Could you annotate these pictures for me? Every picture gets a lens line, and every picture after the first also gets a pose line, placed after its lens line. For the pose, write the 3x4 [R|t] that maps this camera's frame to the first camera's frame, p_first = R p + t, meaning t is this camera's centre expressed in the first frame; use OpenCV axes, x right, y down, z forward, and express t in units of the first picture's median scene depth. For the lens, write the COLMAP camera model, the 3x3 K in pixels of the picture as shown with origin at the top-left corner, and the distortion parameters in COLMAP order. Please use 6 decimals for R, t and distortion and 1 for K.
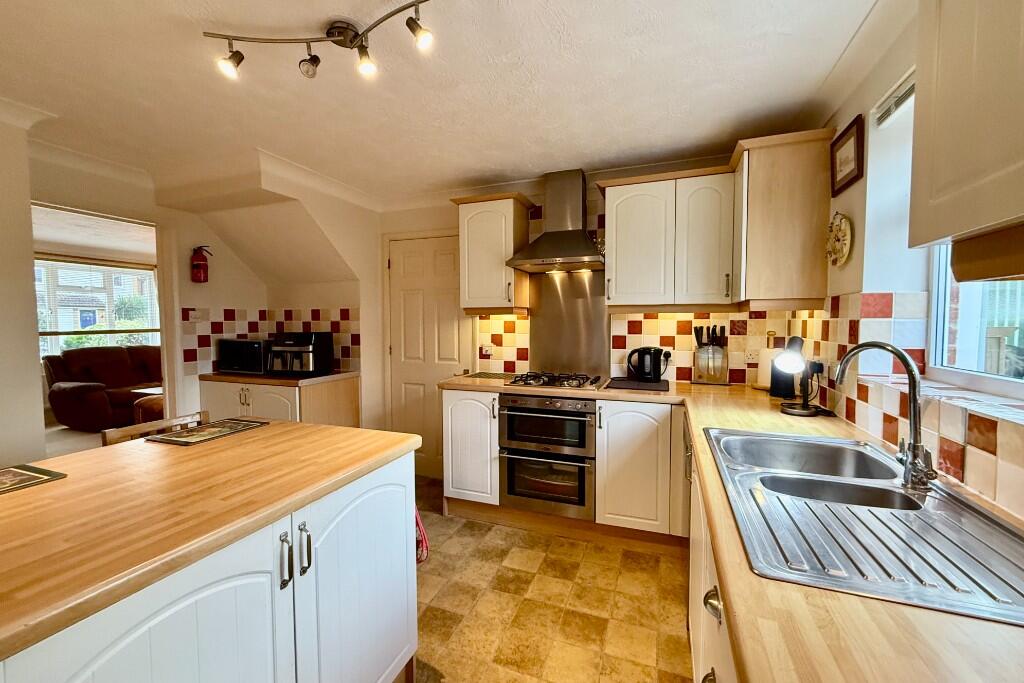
lens RADIAL K [[410.1, 0, 512.1], [0, 410.1, 340.0], [0, 0, 1]] dist [0.001079, -0.000080]
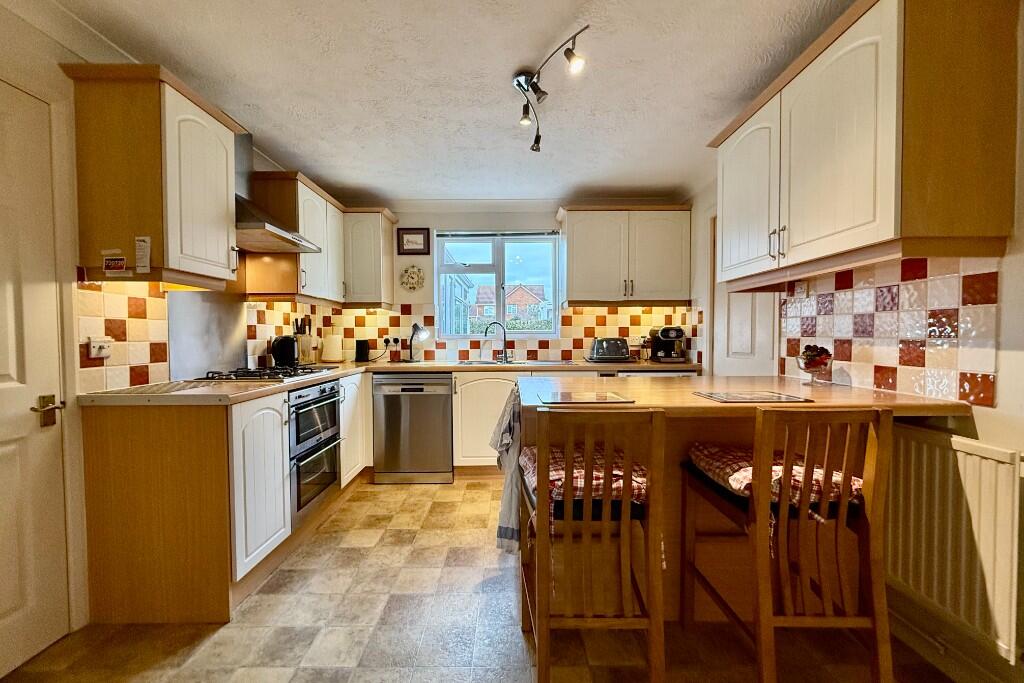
lens RADIAL K [[410.1, 0, 513.2], [0, 410.1, 343.2], [0, 0, 1]] dist [0.001079, -0.000080]
pose [[-0.363863, -0.017144, 0.931295, -0.917670], [0.040567, 0.998590, 0.034232, 0.025678], [-0.930569, 0.050235, -0.362655, 0.868674]]
